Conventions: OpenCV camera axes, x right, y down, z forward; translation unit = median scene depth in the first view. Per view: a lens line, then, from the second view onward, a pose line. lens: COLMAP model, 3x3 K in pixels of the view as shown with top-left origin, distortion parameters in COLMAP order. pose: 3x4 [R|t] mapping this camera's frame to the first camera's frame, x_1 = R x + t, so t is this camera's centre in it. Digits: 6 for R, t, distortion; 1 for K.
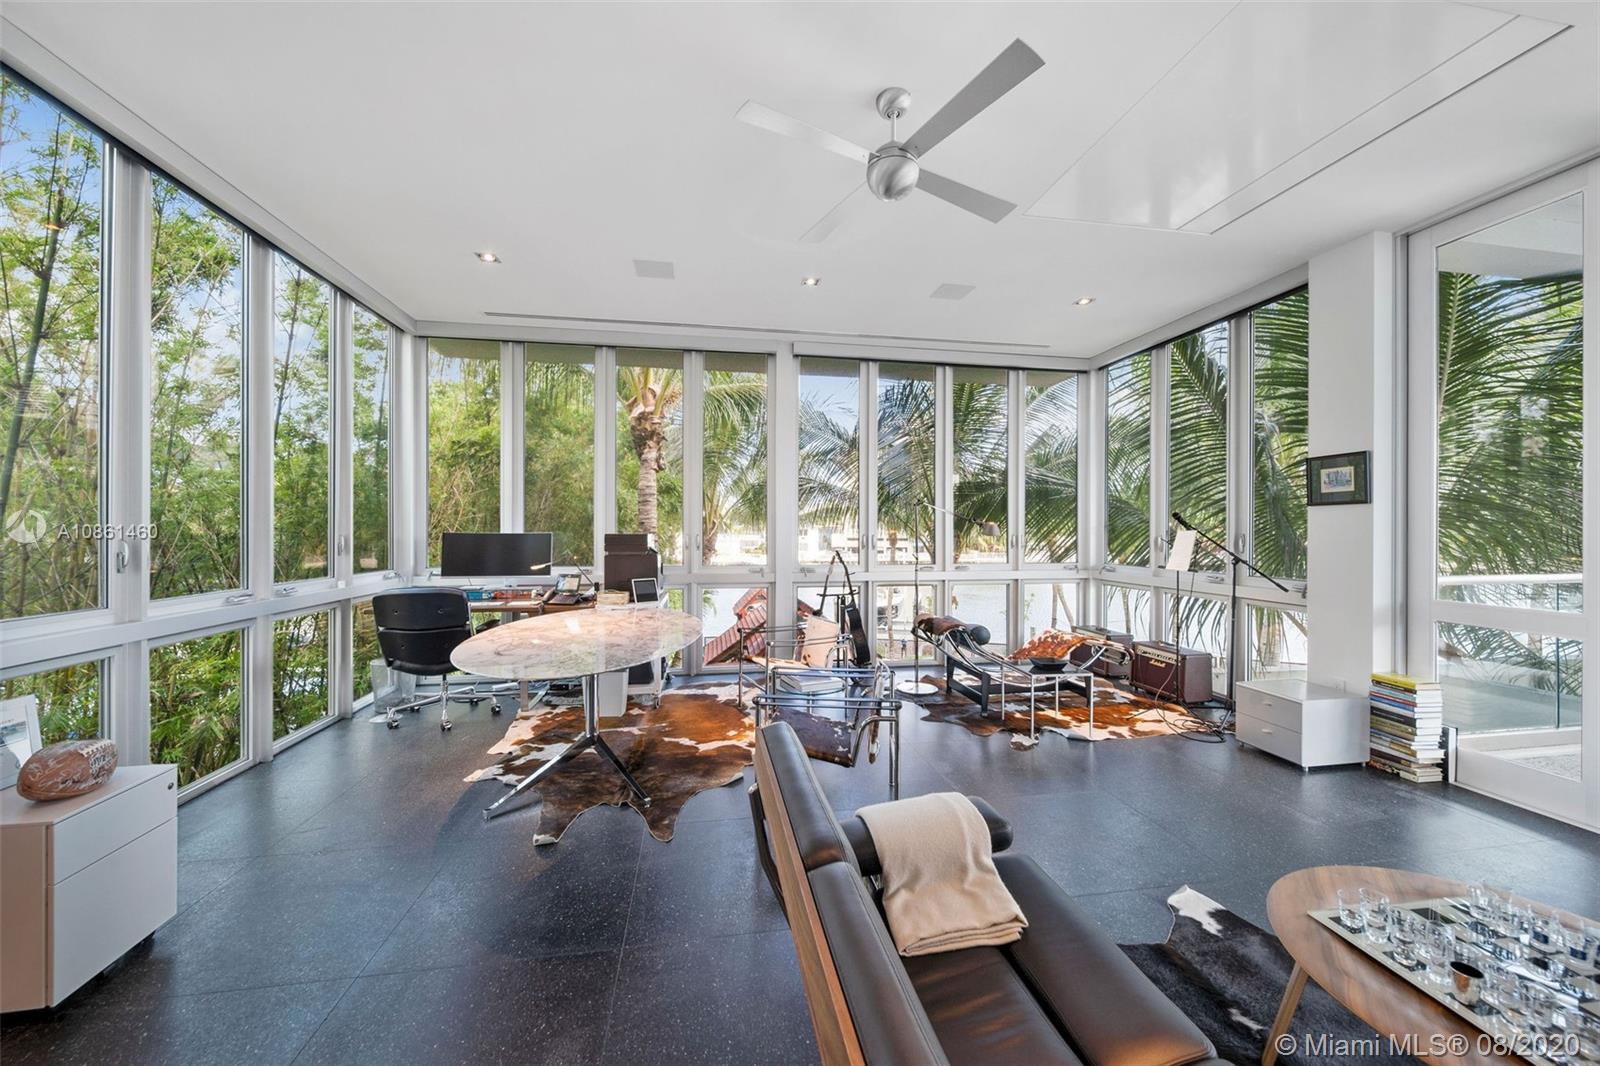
lens RADIAL K [[586.4, 0, 803.9], [0, 586.4, 529.9], [0, 0, 1]] dist [-0.013388, 0.000145]
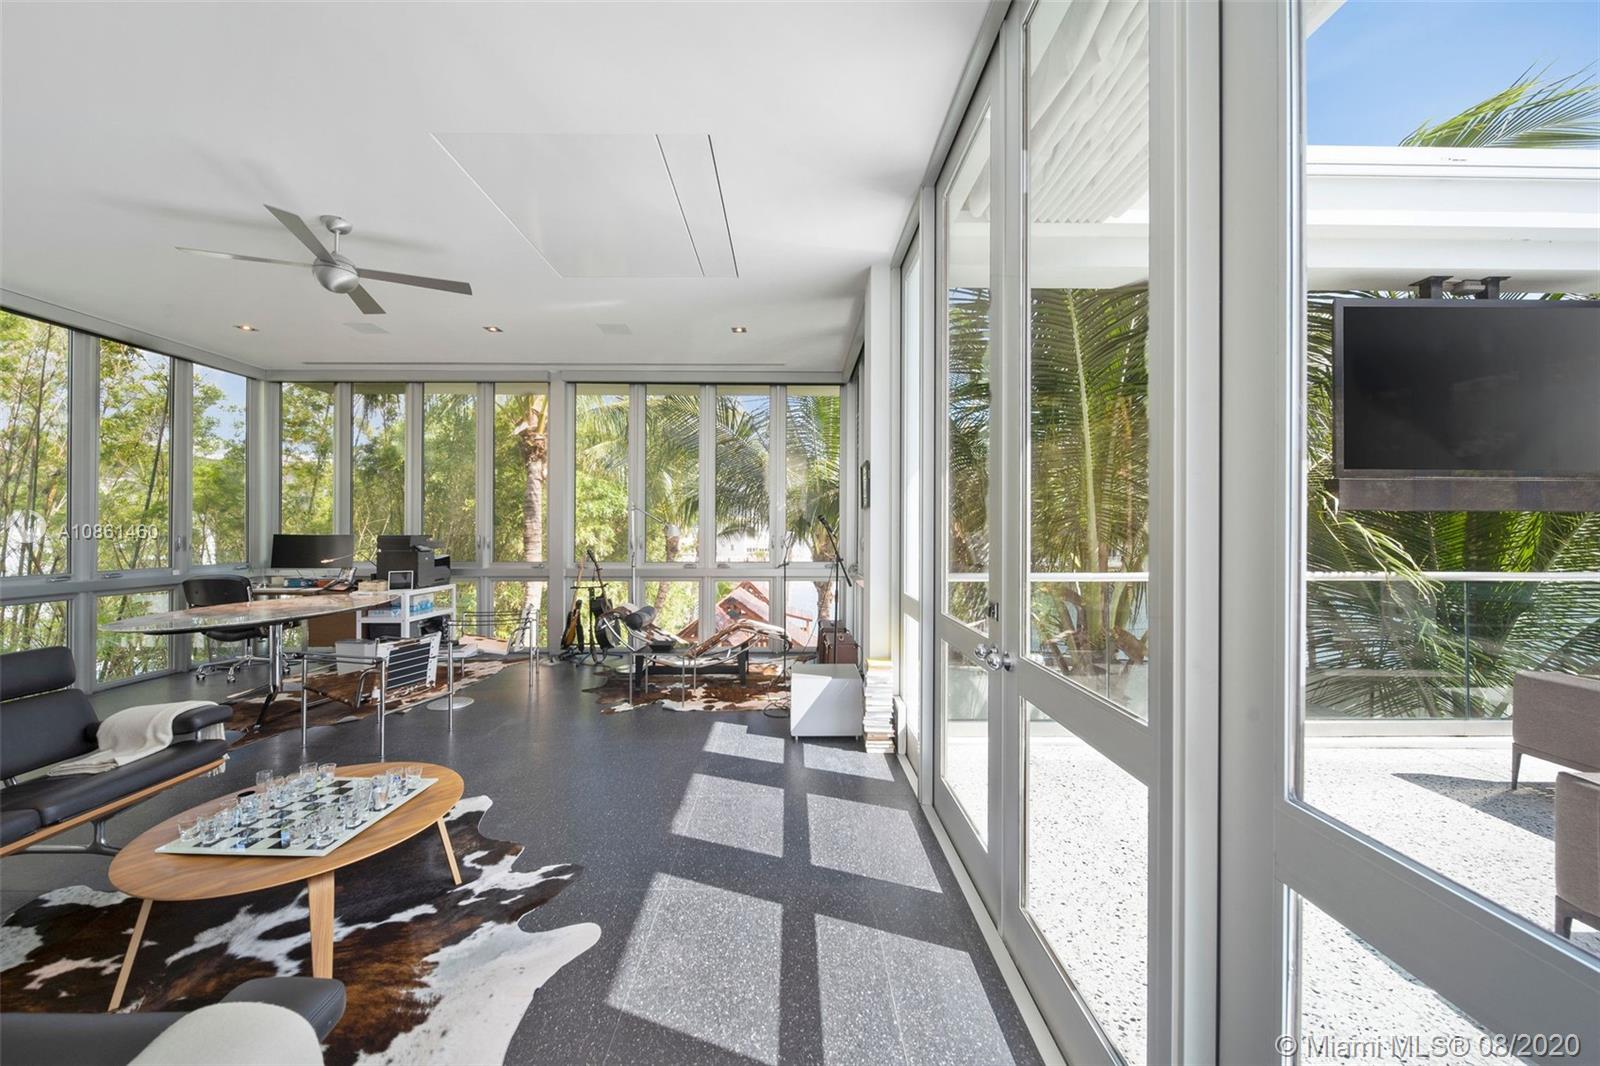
lens RADIAL K [[586.4, 0, 792.4], [0, 586.4, 534.7], [0, 0, 1]] dist [-0.013388, 0.000145]
pose [[0.986535, -0.004477, -0.163491, 0.641407], [0.005120, 0.999981, 0.003508, 0.005213], [0.163473, -0.004298, 0.986539, -0.071878]]
